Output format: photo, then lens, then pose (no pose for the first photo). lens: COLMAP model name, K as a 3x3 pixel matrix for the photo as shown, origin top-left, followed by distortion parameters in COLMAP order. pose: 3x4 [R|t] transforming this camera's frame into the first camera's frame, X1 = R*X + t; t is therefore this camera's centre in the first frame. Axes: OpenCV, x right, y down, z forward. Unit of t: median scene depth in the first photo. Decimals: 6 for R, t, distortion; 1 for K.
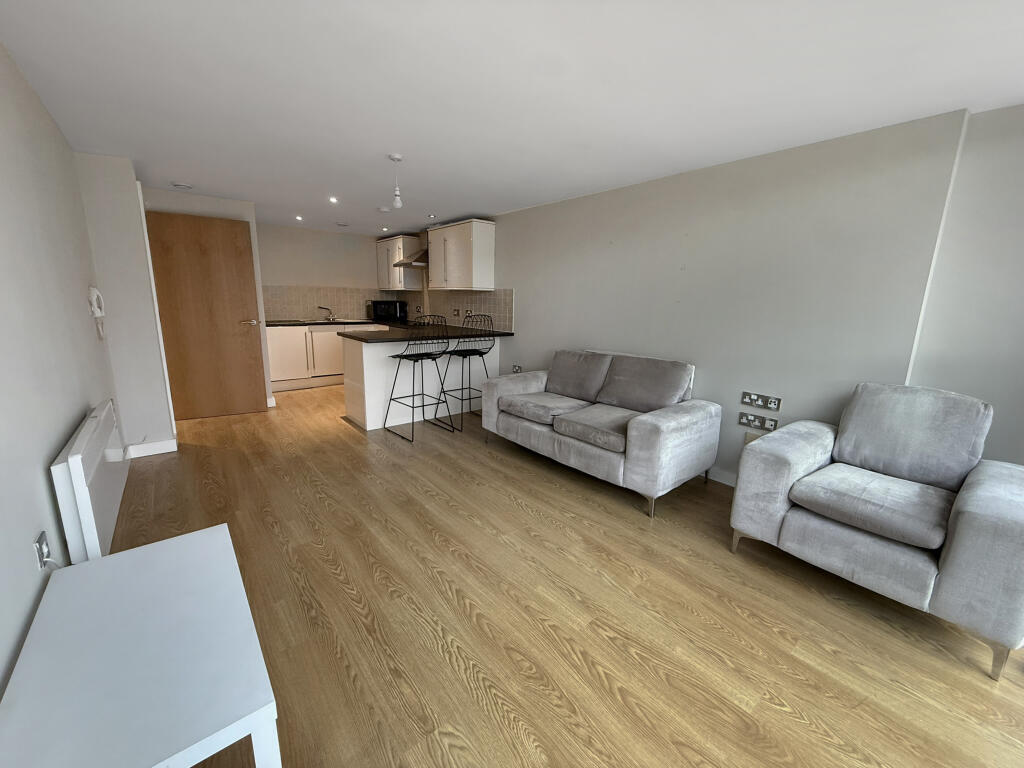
lens RADIAL K [[406.8, 0, 512.0], [0, 406.8, 384.0], [0, 0, 1]] dist [0.000113, 0.000063]
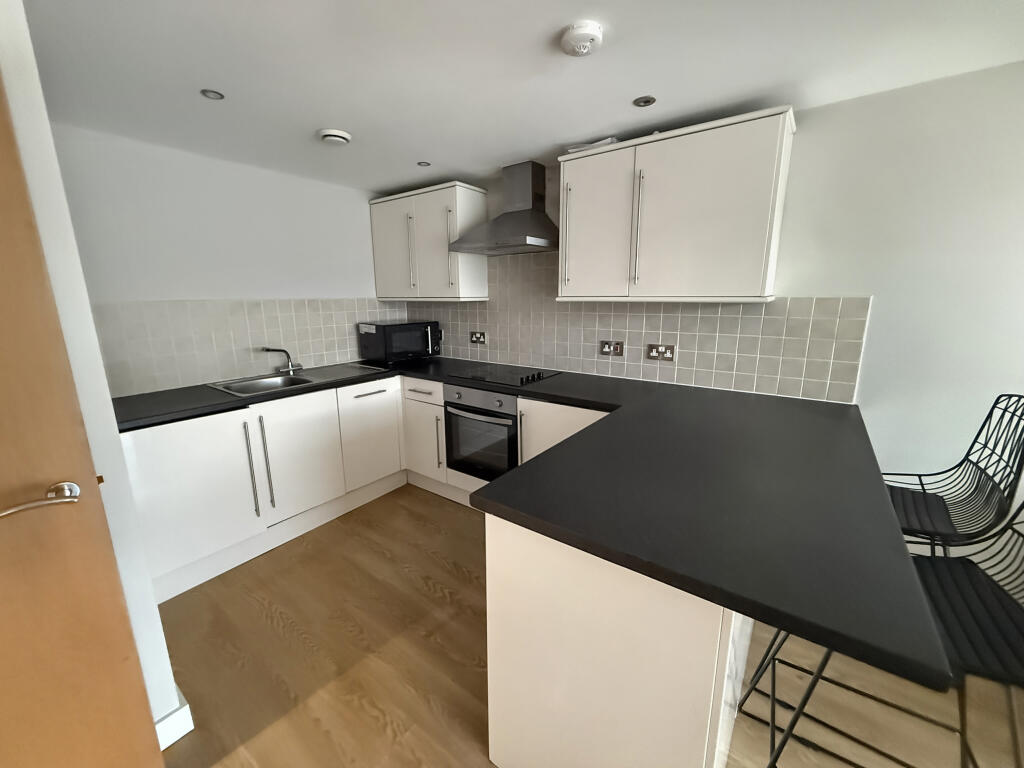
lens RADIAL K [[406.8, 0, 512.0], [0, 406.8, 384.0], [0, 0, 1]] dist [0.000113, 0.000063]
pose [[0.970763, -0.079142, 0.226620, -0.338483], [0.077725, 0.996859, 0.015182, -0.145085], [-0.227110, 0.002876, 0.973865, 0.555731]]
